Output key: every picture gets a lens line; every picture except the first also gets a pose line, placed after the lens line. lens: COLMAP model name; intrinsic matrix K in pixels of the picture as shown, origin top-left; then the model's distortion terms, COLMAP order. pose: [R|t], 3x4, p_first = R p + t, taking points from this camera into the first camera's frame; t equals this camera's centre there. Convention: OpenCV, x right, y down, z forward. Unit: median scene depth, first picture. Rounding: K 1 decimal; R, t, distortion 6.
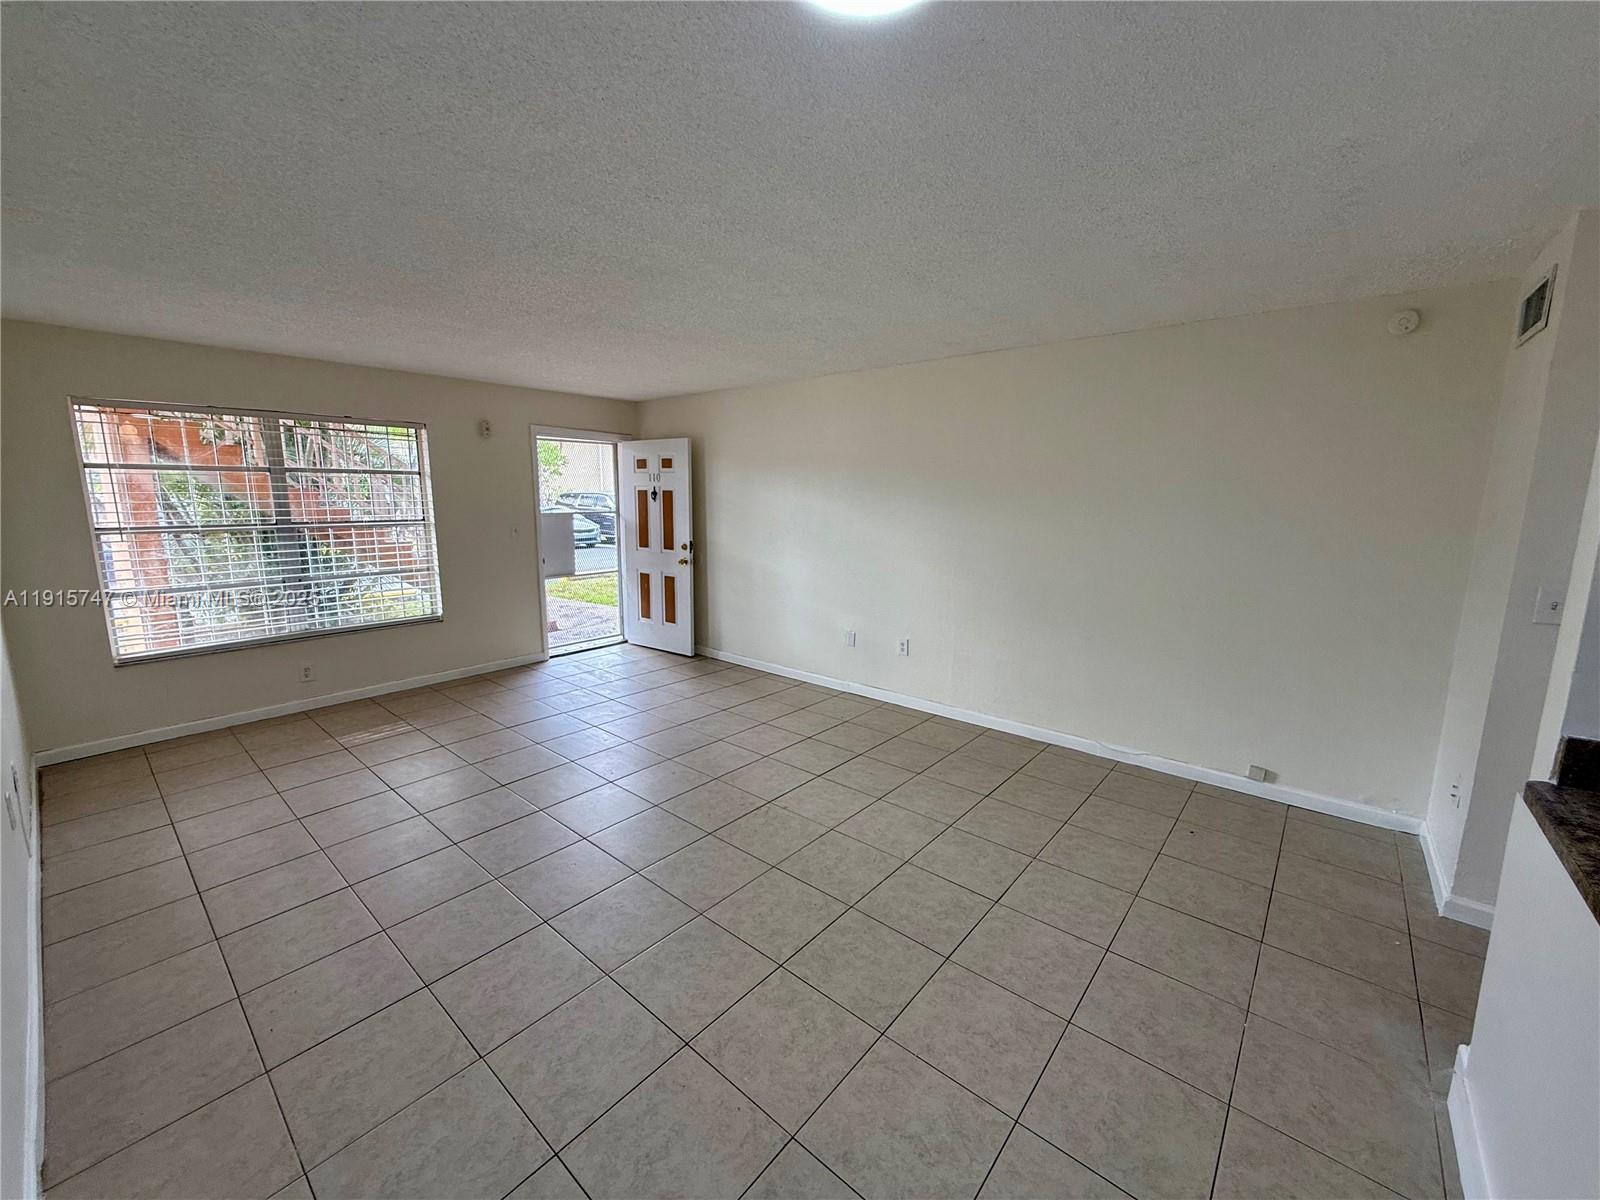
lens RADIAL K [[638.3, 0, 796.8], [0, 638.3, 596.4], [0, 0, 1]] dist [0.001898, 0.000353]
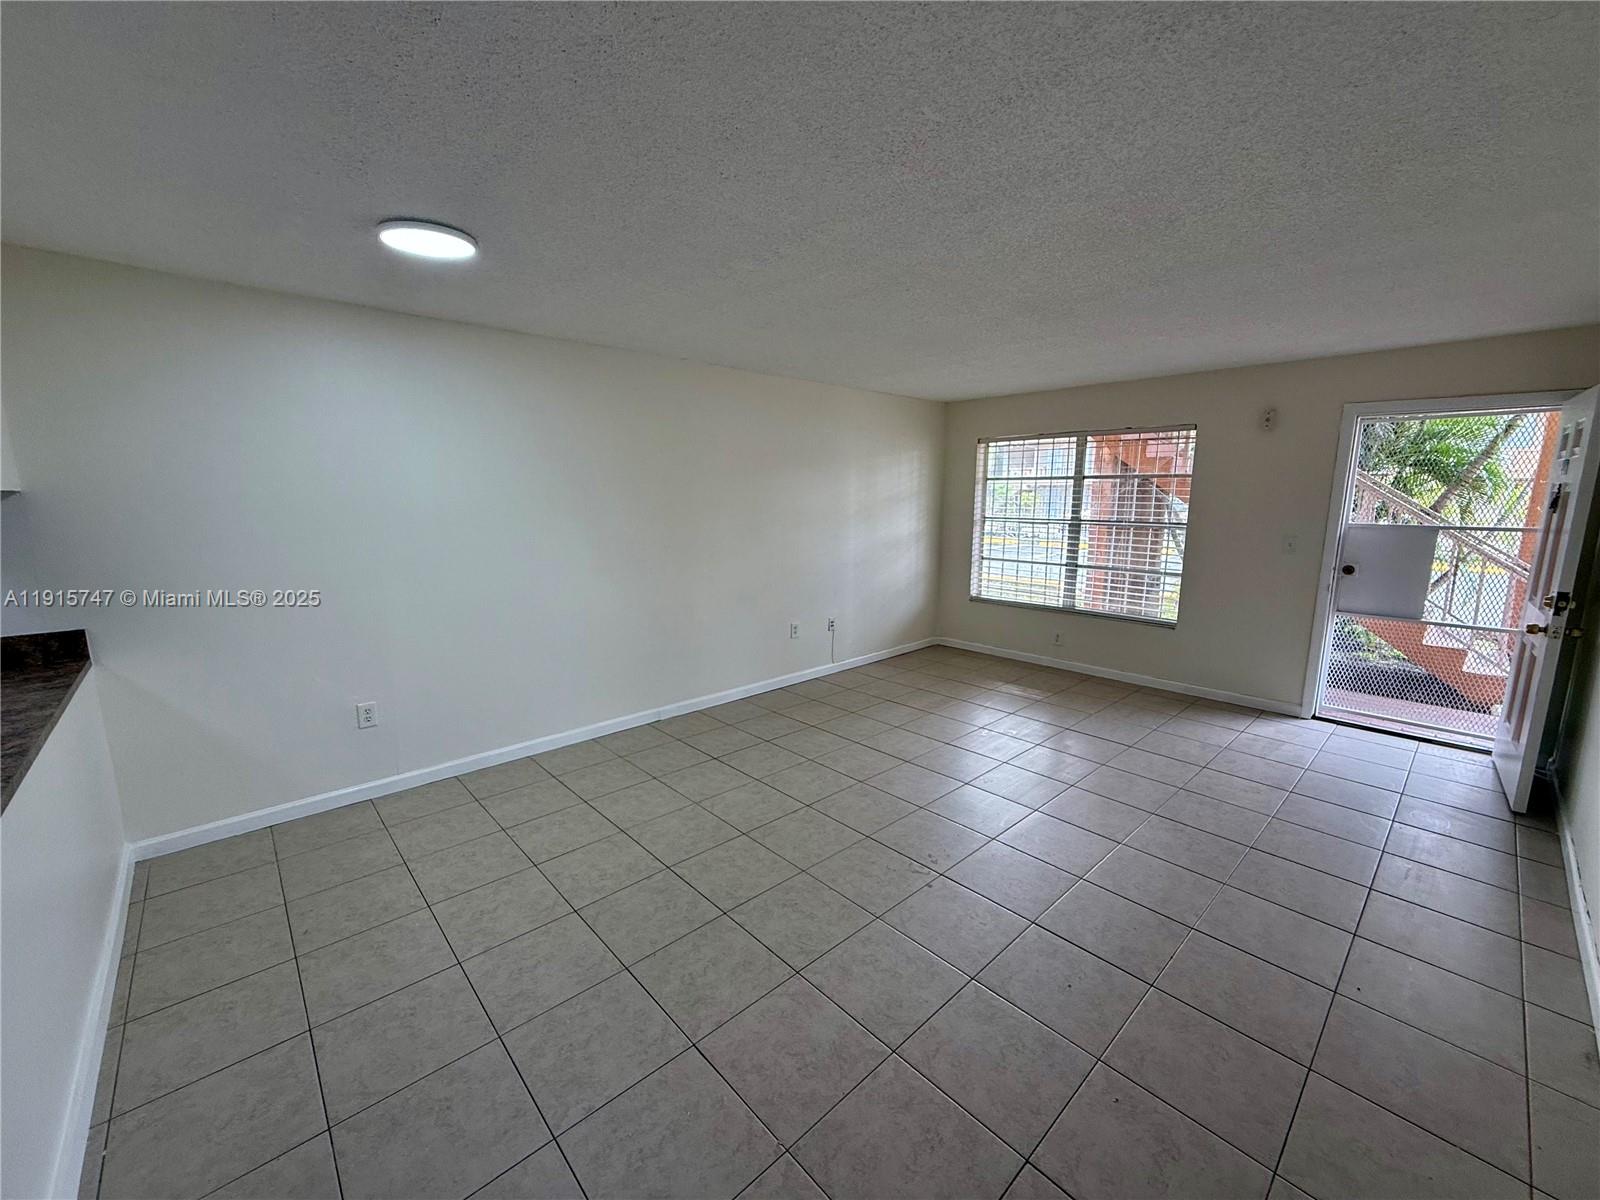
lens RADIAL K [[638.3, 0, 796.4], [0, 638.3, 597.1], [0, 0, 1]] dist [0.001898, 0.000353]
pose [[-0.121766, 0.154392, -0.980478, 0.569329], [-0.162726, 0.971357, 0.173165, -0.103098], [0.979129, 0.180635, -0.093154, 0.659552]]
